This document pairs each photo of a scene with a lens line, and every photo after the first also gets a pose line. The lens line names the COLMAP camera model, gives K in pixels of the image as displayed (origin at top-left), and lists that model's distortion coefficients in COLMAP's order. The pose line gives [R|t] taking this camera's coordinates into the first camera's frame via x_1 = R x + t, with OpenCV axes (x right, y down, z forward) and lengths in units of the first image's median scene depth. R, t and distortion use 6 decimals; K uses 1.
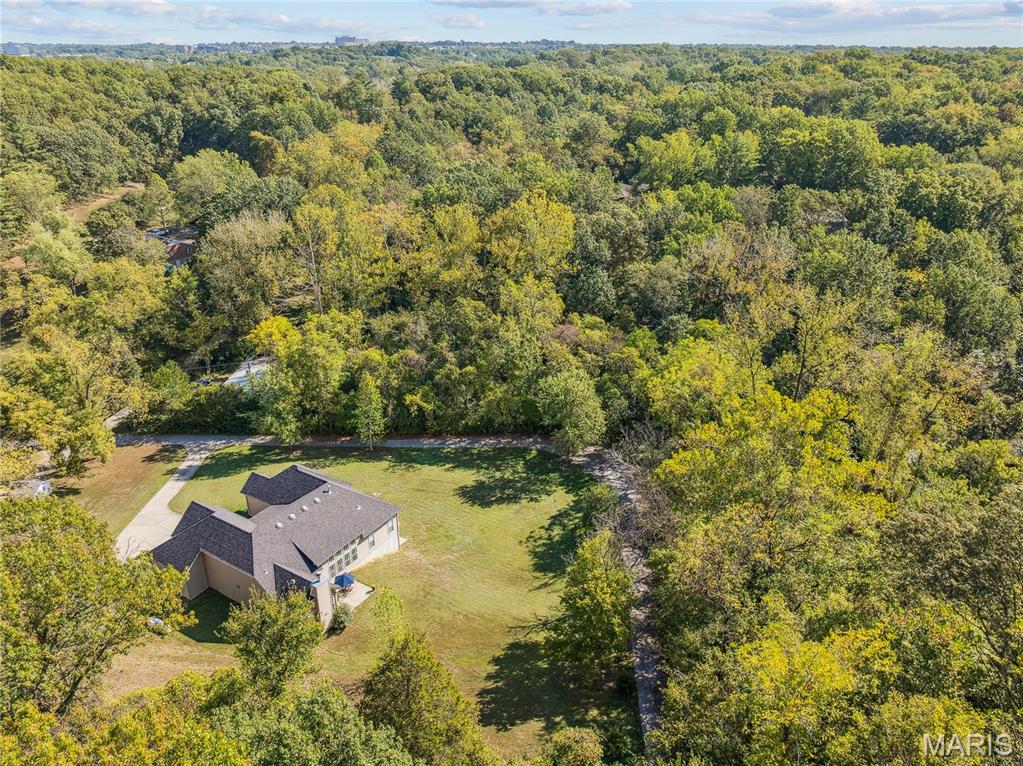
lens RADIAL K [[724.4, 0, 509.9], [0, 724.4, 388.3], [0, 0, 1]] dist [-0.022108, 0.001511]
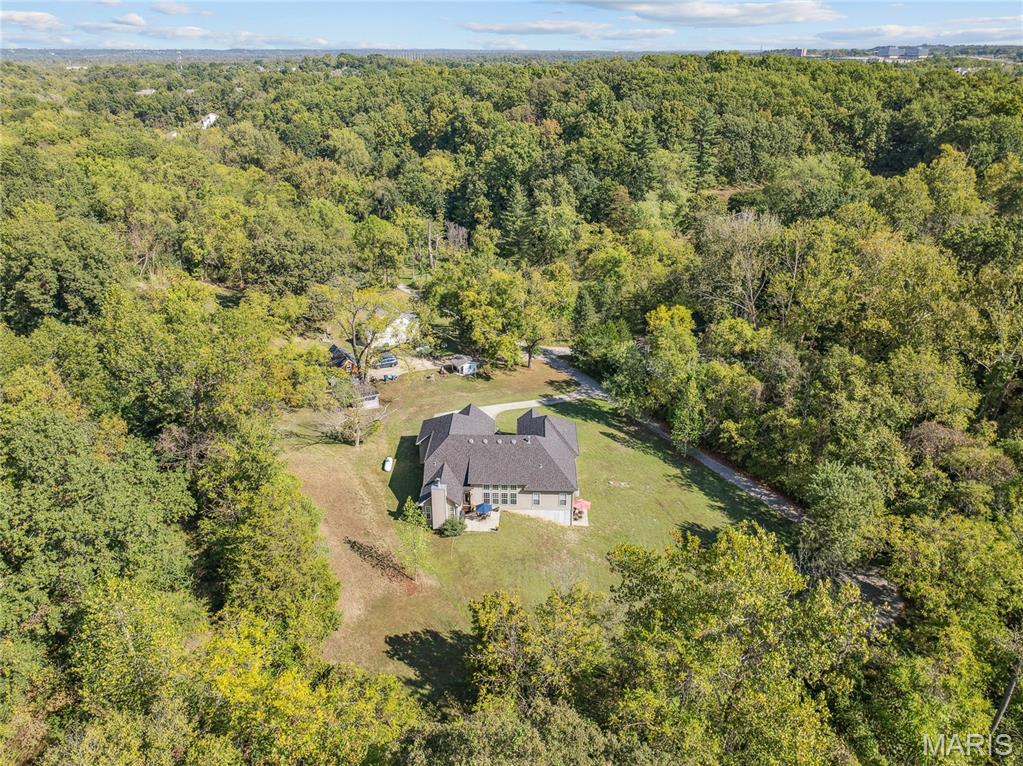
lens RADIAL K [[724.4, 0, 509.9], [0, 724.4, 388.3], [0, 0, 1]] dist [-0.022108, 0.001511]
pose [[0.497073, 0.365515, -0.786967, 0.466950], [-0.368256, 0.910083, 0.190096, -0.107417], [0.785688, 0.195314, 0.586981, 0.229171]]
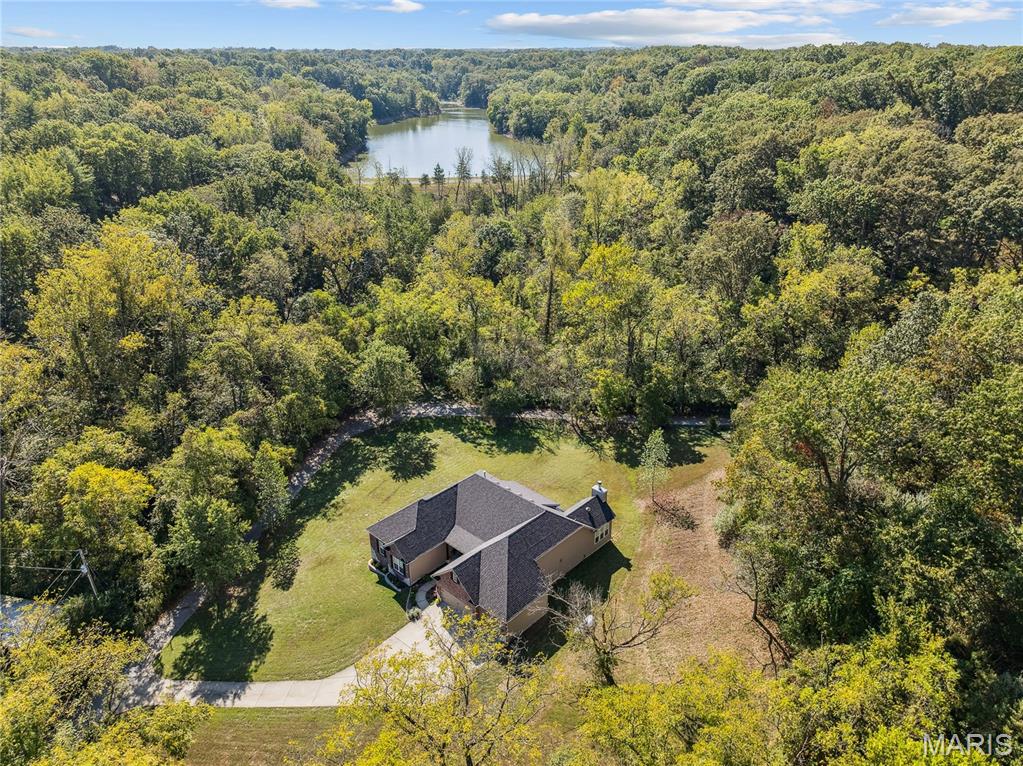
lens RADIAL K [[711.0, 0, 511.5], [0, 711.0, 383.0], [0, 0, 1]] dist [-0.007148, 0.001855]
pose [[0.201174, -0.415016, 0.887294, -0.868094], [0.424508, 0.853271, 0.302855, -0.215391], [-0.882792, 0.315737, 0.347834, 0.433690]]
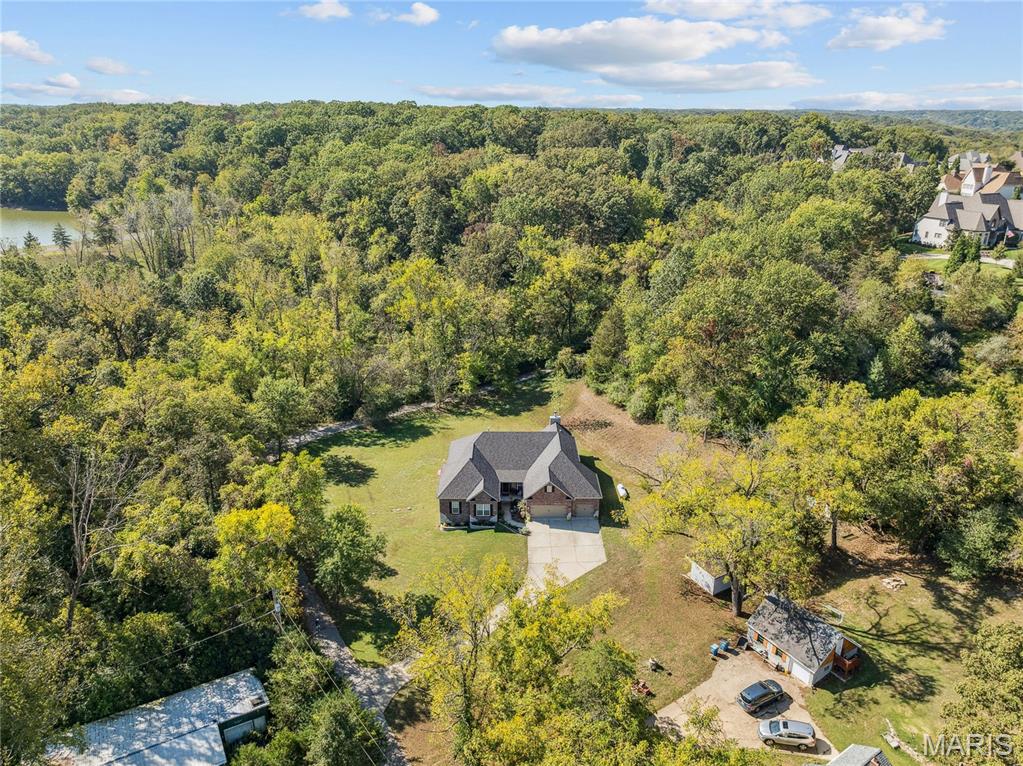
lens RADIAL K [[711.0, 0, 511.5], [0, 711.0, 383.0], [0, 0, 1]] dist [-0.007148, 0.001855]
pose [[-0.529944, -0.301587, 0.792594, -1.007001], [0.353720, 0.770833, 0.529811, -0.477908], [-0.770741, 0.561126, -0.301821, 1.024551]]
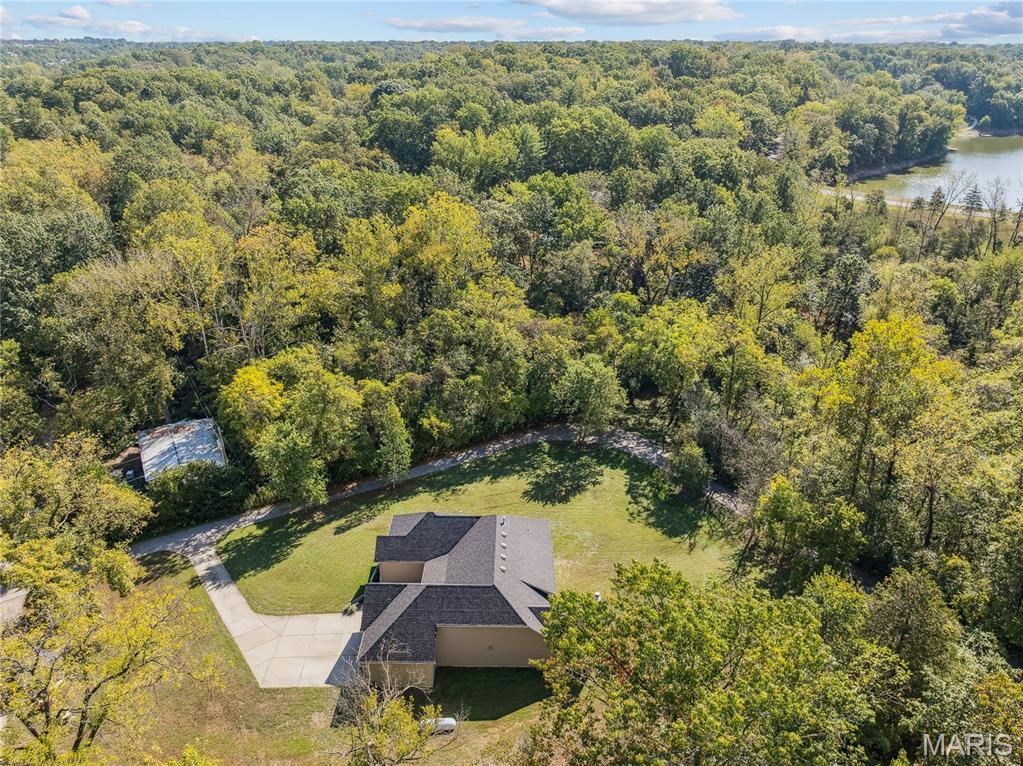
lens RADIAL K [[724.4, 0, 509.9], [0, 724.4, 388.3], [0, 0, 1]] dist [-0.022108, 0.001511]
pose [[0.855936, -0.220097, 0.467900, -0.501673], [0.218906, 0.974037, 0.057733, -0.062507], [-0.468458, 0.053010, 0.881894, 0.124275]]
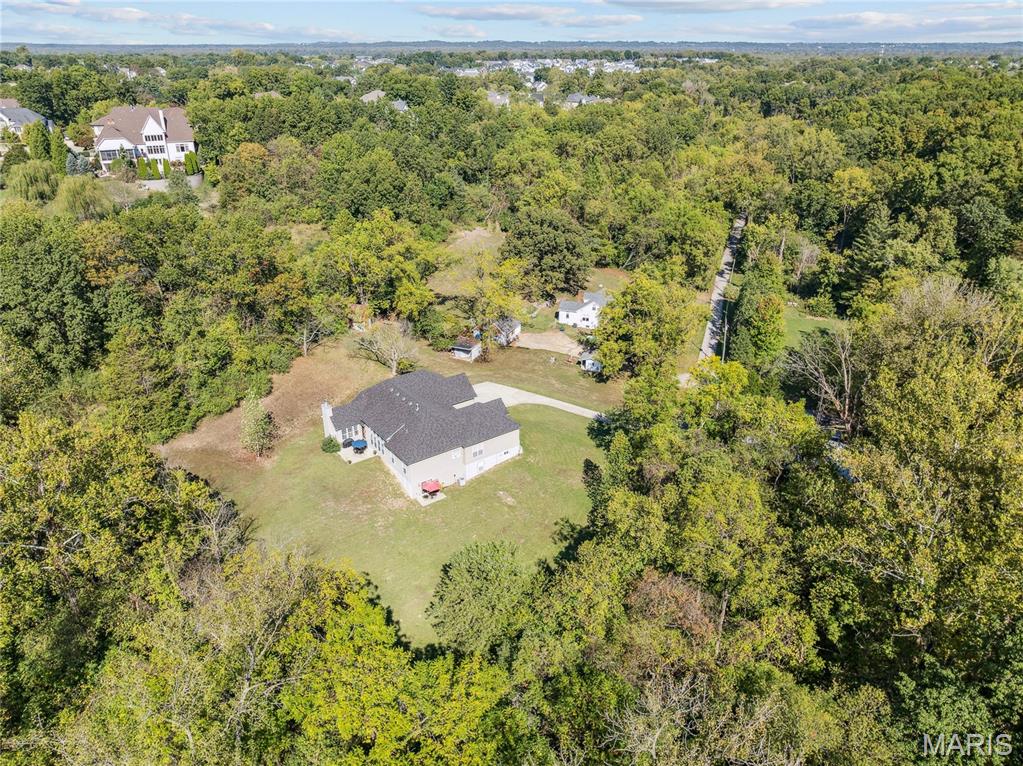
lens RADIAL K [[724.4, 0, 509.9], [0, 724.4, 388.3], [0, 0, 1]] dist [-0.022108, 0.001511]
pose [[-0.375739, 0.396912, -0.837425, 0.543618], [-0.395048, 0.748822, 0.532168, -0.461623], [0.838306, 0.530779, -0.124563, 0.985067]]
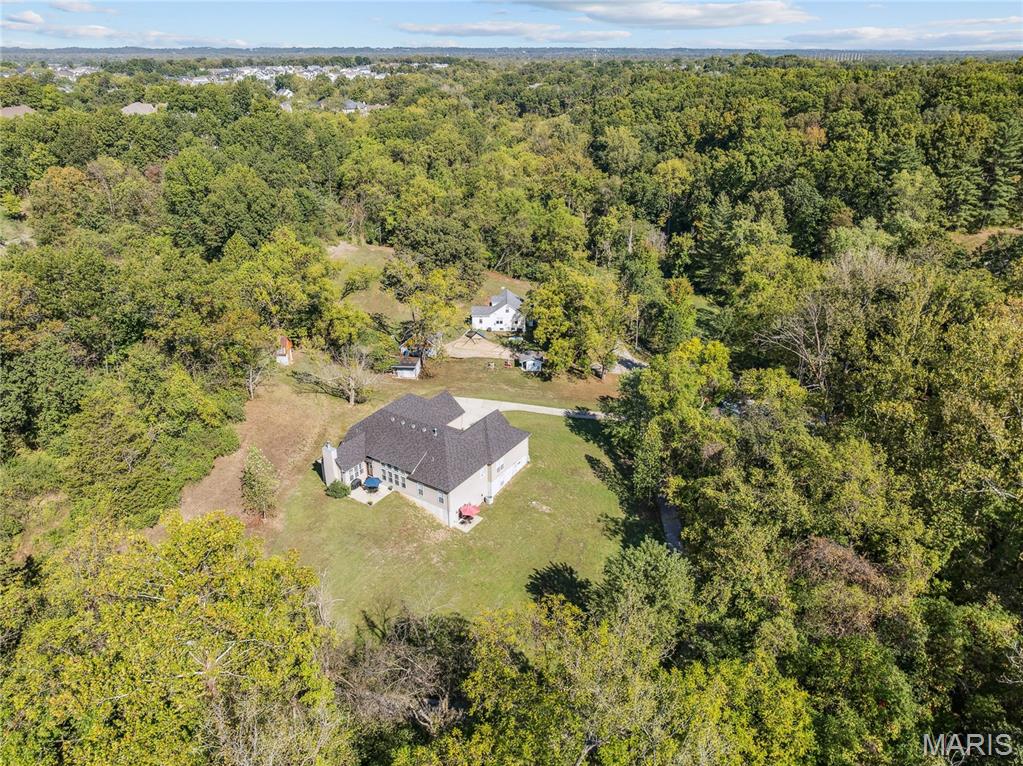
lens RADIAL K [[720.6, 0, 511.5], [0, 720.6, 383.0], [0, 0, 1]] dist [-0.020734, 0.004140]
pose [[-0.025495, 0.418419, -0.907896, 0.590721], [-0.426321, 0.816915, 0.388460, -0.328890], [0.904213, 0.396959, 0.157554, 0.698860]]
